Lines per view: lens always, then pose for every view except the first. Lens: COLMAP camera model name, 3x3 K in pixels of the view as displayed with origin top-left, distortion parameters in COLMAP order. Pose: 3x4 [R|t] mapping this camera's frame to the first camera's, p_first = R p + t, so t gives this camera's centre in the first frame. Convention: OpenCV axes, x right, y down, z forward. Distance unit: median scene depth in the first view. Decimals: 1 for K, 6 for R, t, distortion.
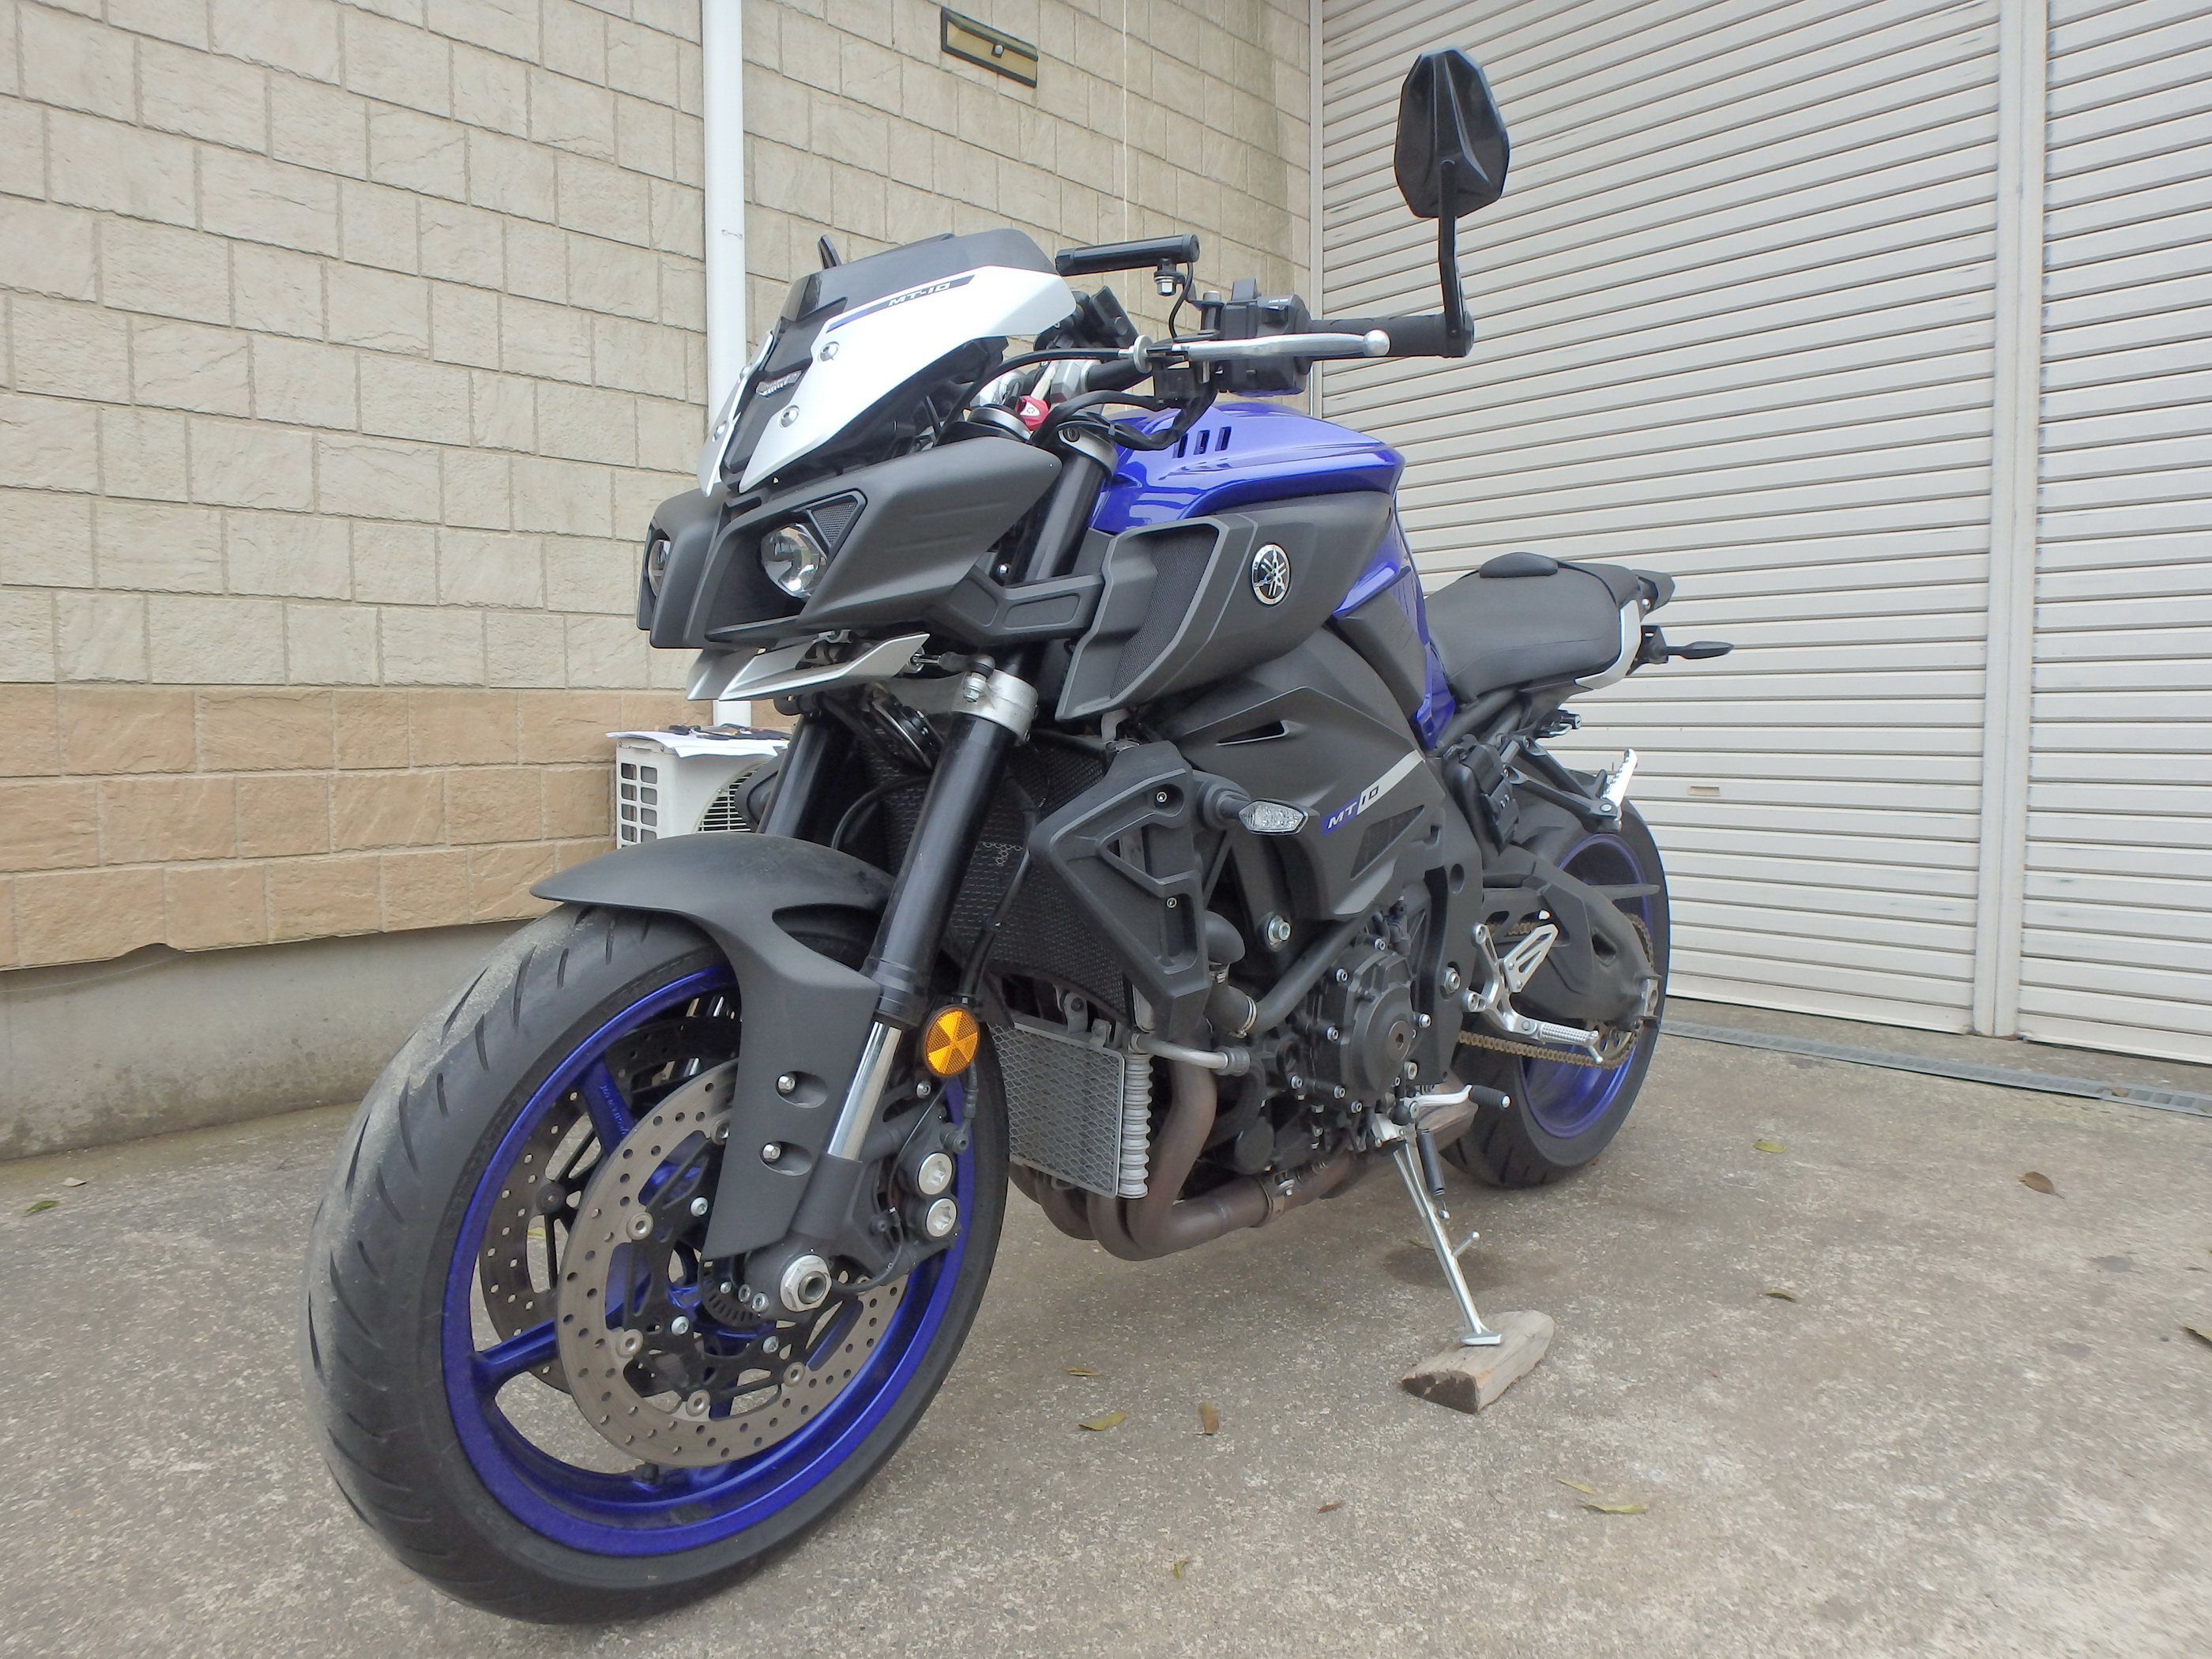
lens RADIAL K [[1373.2, 0, 1114.1], [0, 1373.2, 826.4], [0, 0, 1]] dist [-0.043266, 0.010216]
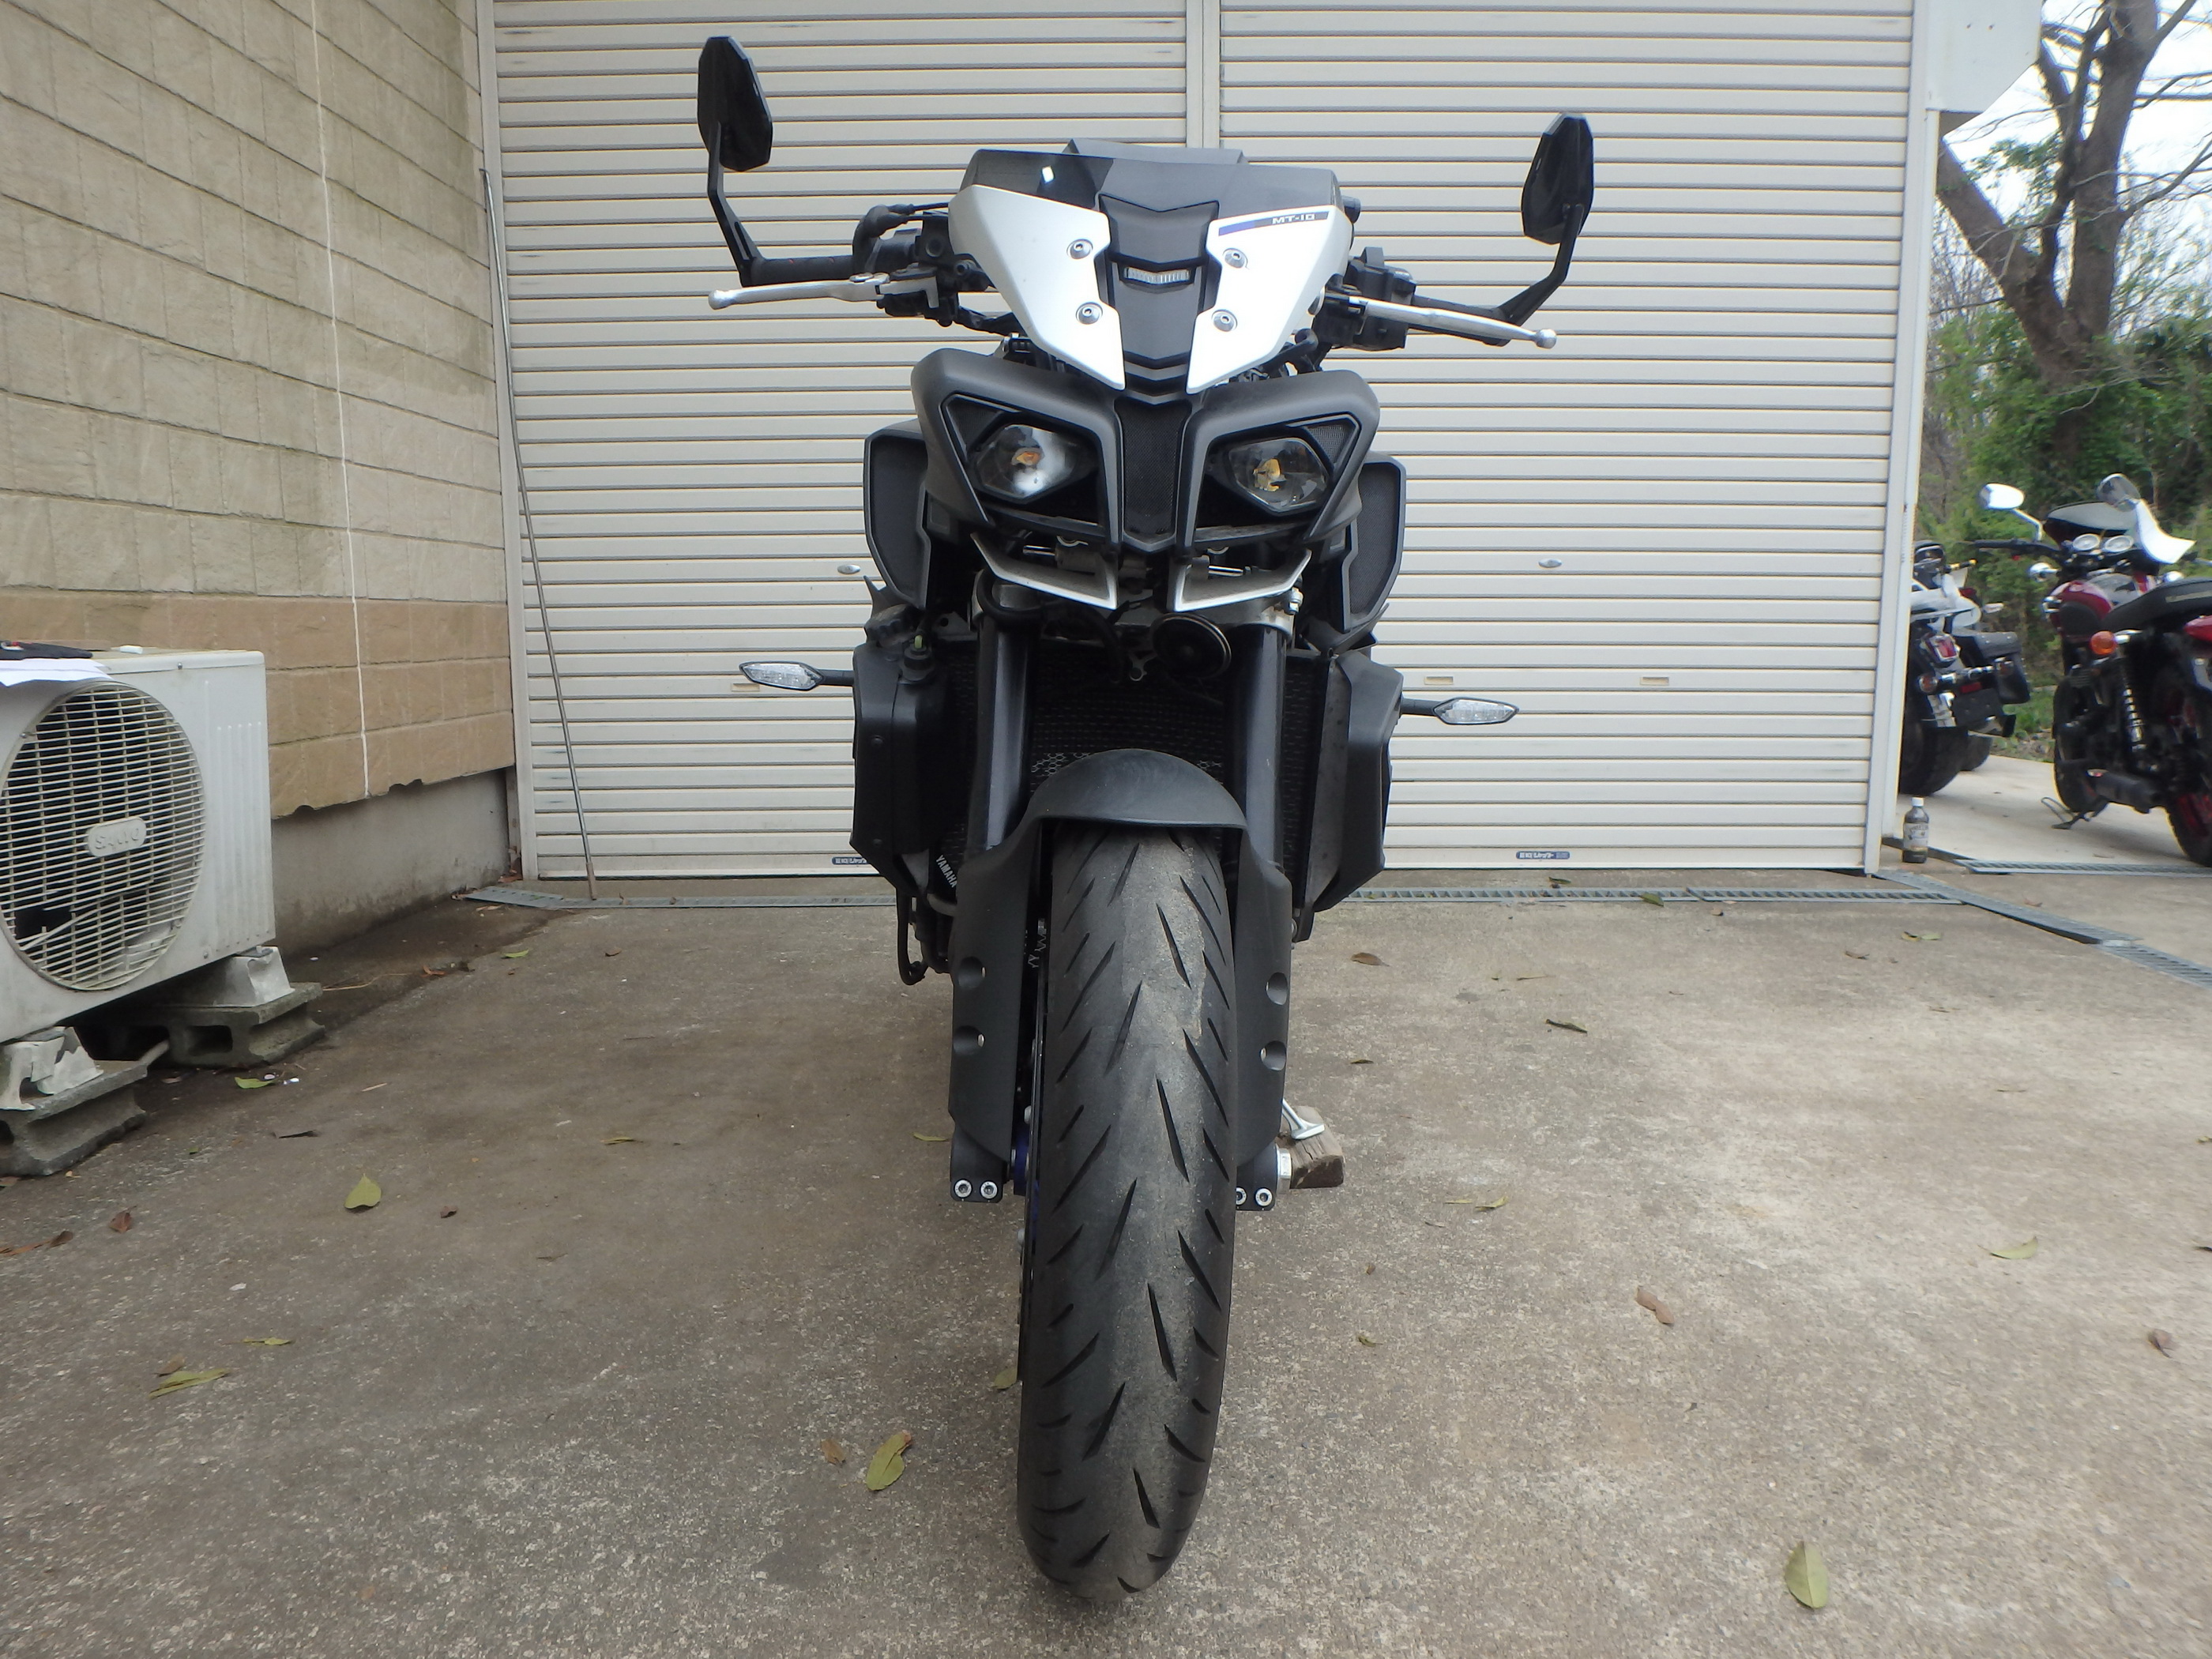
lens RADIAL K [[1455.3, 0, 1095.3], [0, 1455.3, 849.1], [0, 0, 1]] dist [-0.054152, 0.013353]
pose [[0.706338, -0.112818, 0.698827, -0.667678], [0.051954, 0.992818, 0.107767, -0.025400], [-0.705965, -0.039813, 0.707126, 0.193916]]
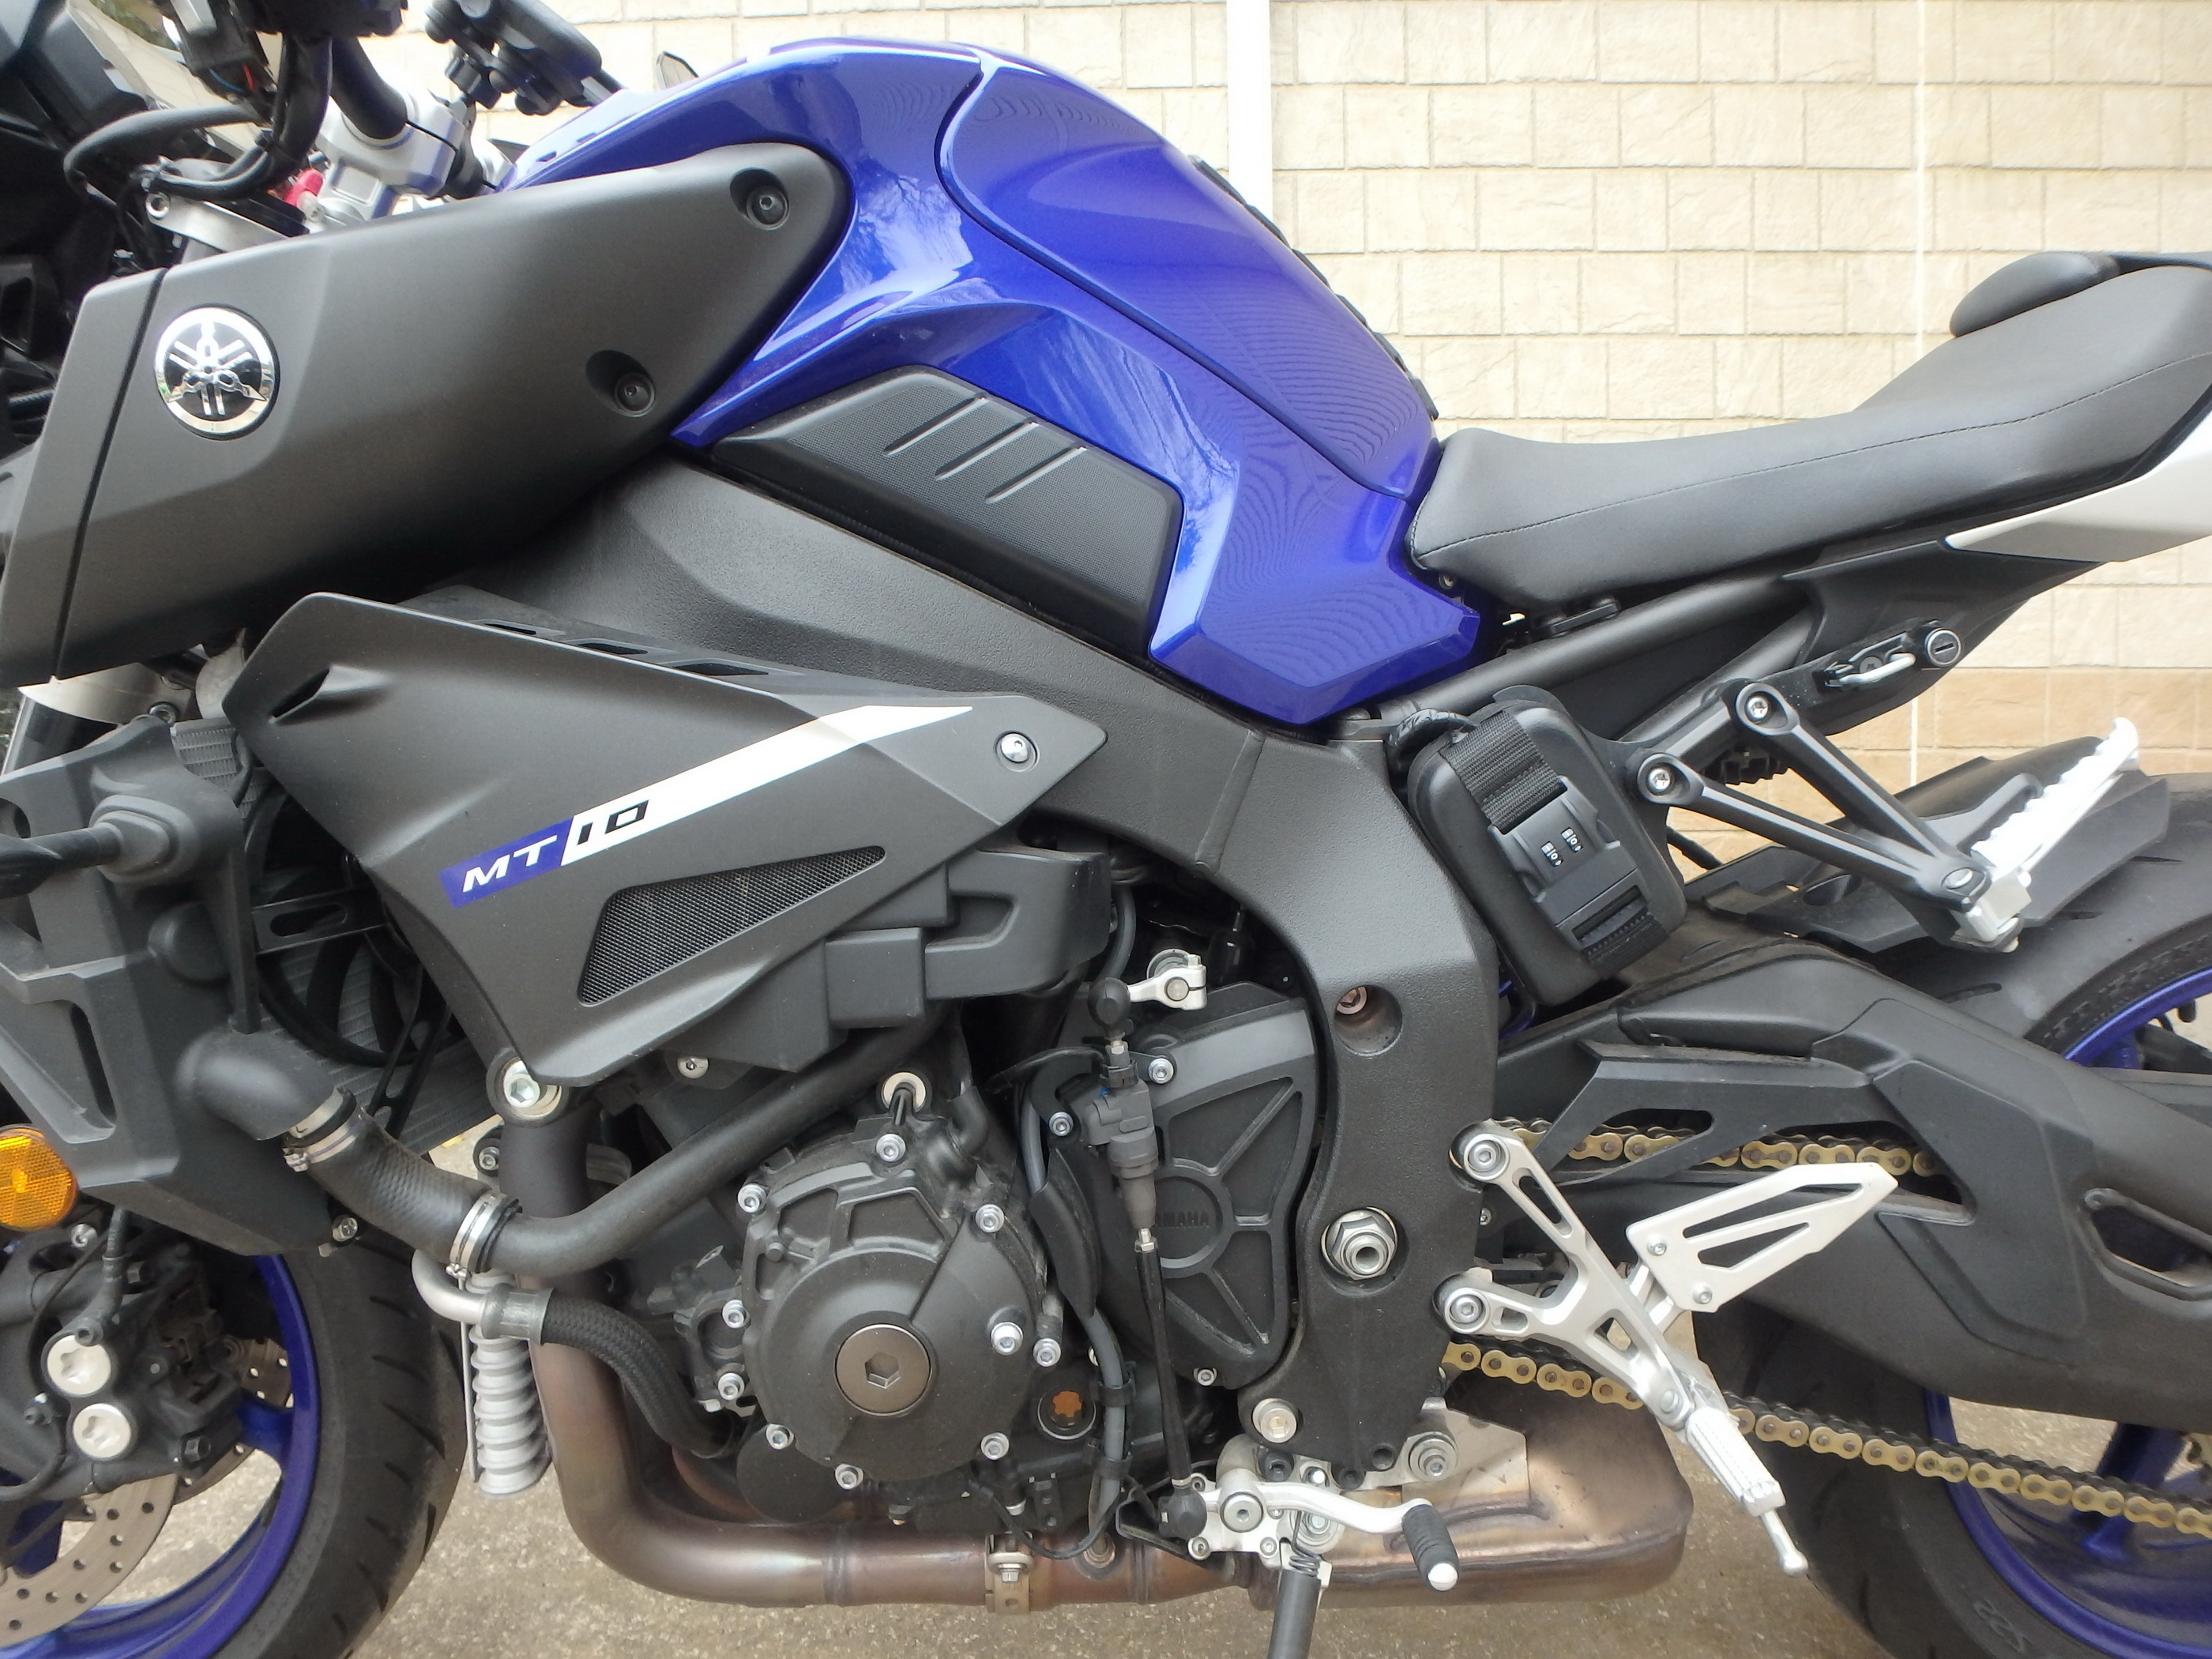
lens RADIAL K [[1373.2, 0, 1129.7], [0, 1373.2, 827.3], [0, 0, 1]] dist [-0.043266, 0.010216]
pose [[0.713119, 0.037439, -0.700042, 0.470219], [-0.034007, 0.999245, 0.018798, -0.027125], [0.700217, 0.010401, 0.713854, 0.610597]]
